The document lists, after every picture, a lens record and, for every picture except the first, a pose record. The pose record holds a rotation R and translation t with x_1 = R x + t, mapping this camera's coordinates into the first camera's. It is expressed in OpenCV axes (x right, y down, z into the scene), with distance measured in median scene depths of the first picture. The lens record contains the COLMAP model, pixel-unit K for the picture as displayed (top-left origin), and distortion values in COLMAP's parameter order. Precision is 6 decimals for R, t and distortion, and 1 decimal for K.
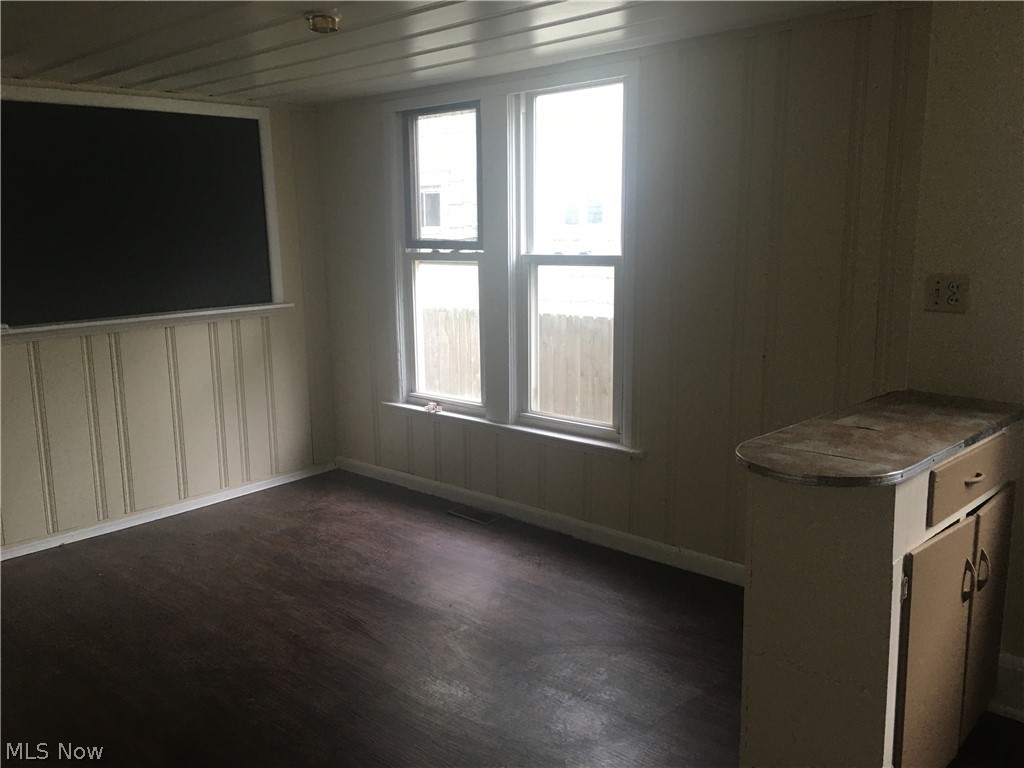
lens RADIAL K [[872.3, 0, 511.6], [0, 872.3, 380.4], [0, 0, 1]] dist [0.094894, -0.139015]
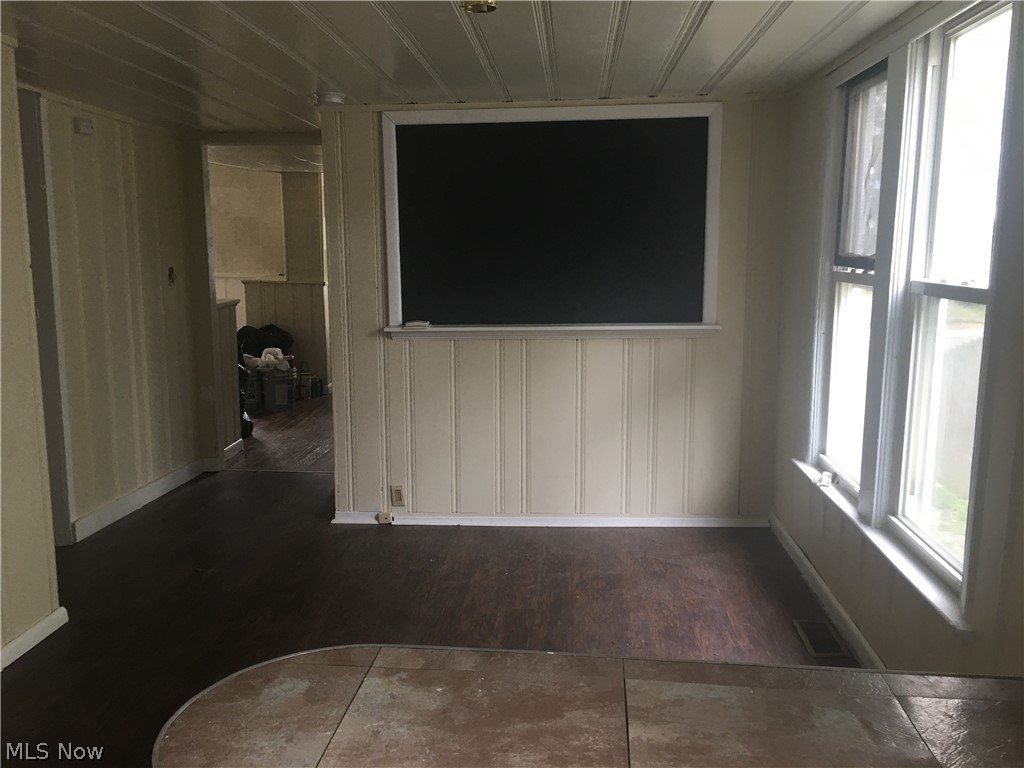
lens RADIAL K [[872.3, 0, 506.3], [0, 872.3, 383.7], [0, 0, 1]] dist [0.094894, -0.139015]
pose [[0.625057, 0.136959, -0.768470, 0.337188], [-0.140256, 0.988170, 0.062033, -0.063553], [0.767875, 0.069009, 0.636872, 0.335155]]
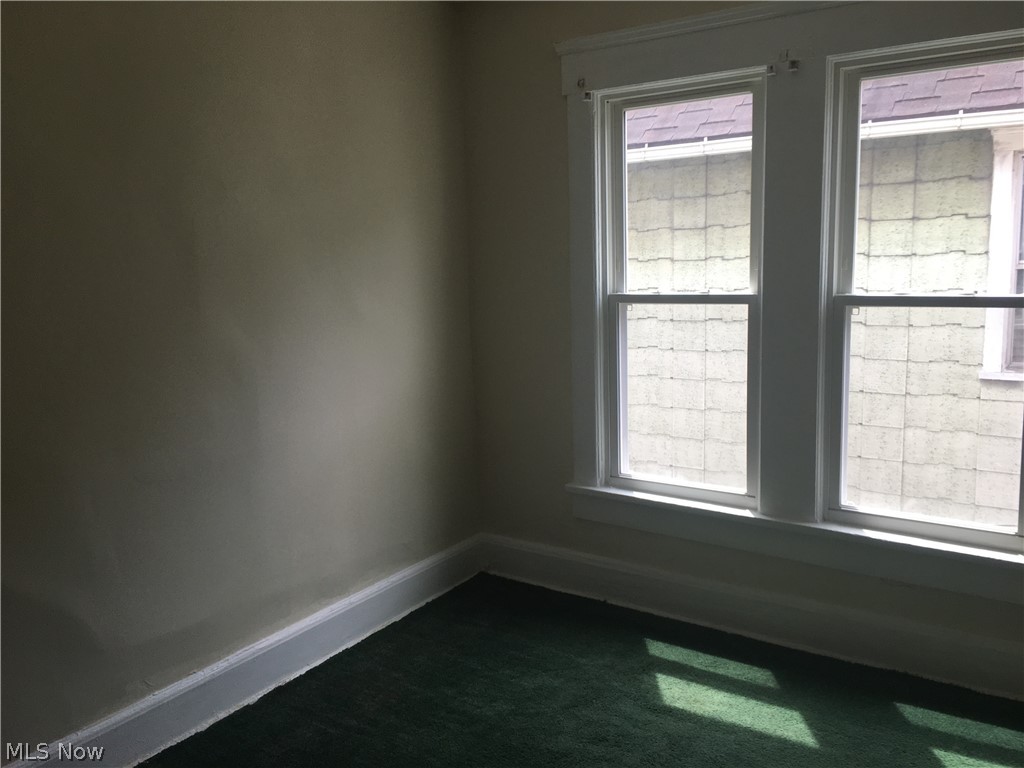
lens RADIAL K [[872.3, 0, 516.4], [0, 872.3, 379.2], [0, 0, 1]] dist [0.094894, -0.139015]
pose [[0.990205, -0.012786, 0.139037, -0.355262], [0.017715, 0.999256, -0.034268, -0.049915], [-0.138495, 0.036396, 0.989694, 0.286721]]
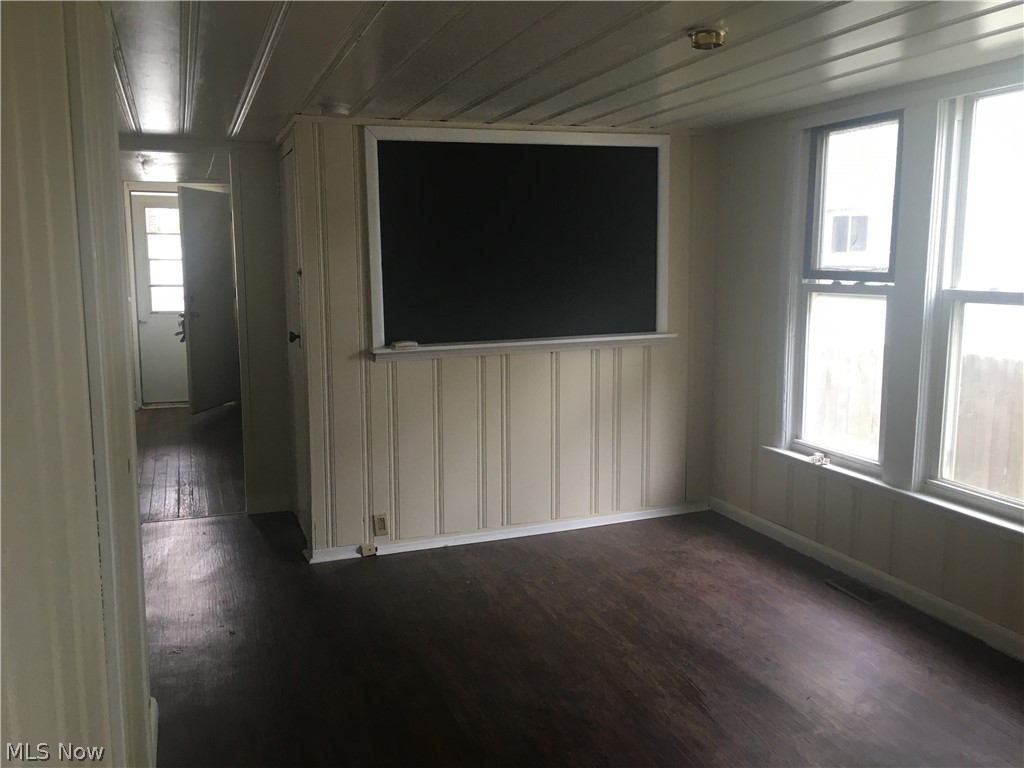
lens RADIAL K [[872.3, 0, 504.9], [0, 872.3, 380.3], [0, 0, 1]] dist [0.094894, -0.139015]
pose [[0.887242, 0.073859, -0.455352, 0.030550], [-0.085567, 0.996319, -0.005119, -0.017871], [0.453298, 0.043505, 0.890297, 0.066809]]
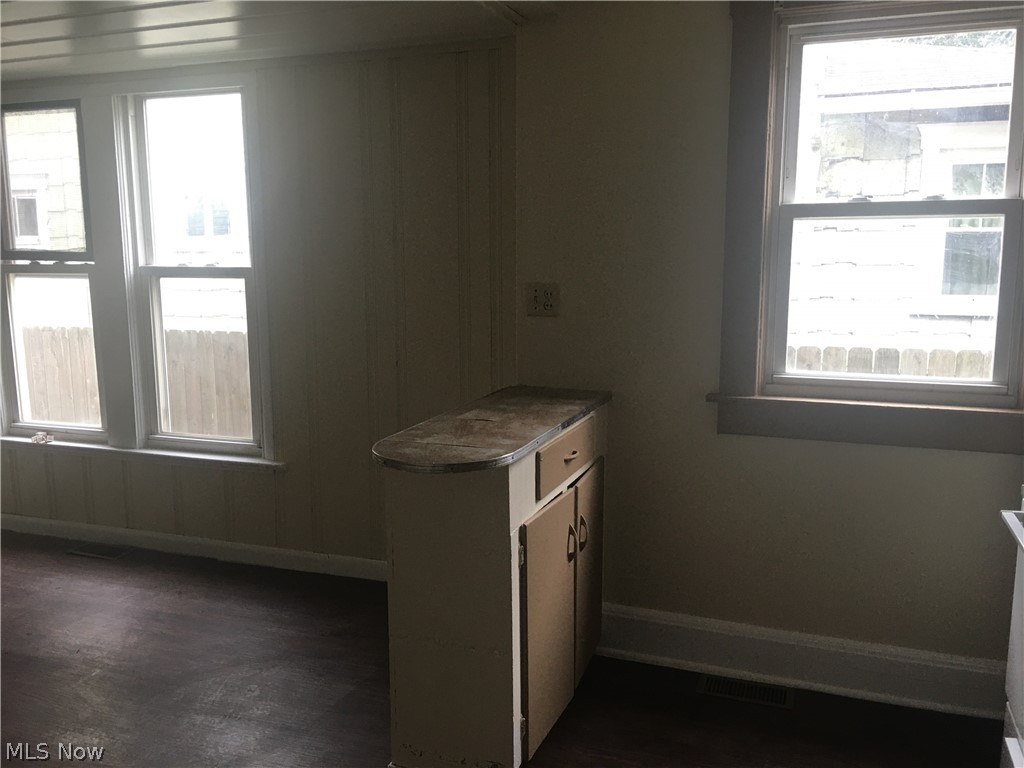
lens RADIAL K [[872.3, 0, 507.5], [0, 872.3, 383.9], [0, 0, 1]] dist [0.094894, -0.139015]
pose [[0.920349, -0.056156, 0.387046, 0.000219], [0.060720, 0.998155, 0.000437, 0.005034], [-0.386356, 0.023099, 0.922060, -0.020531]]
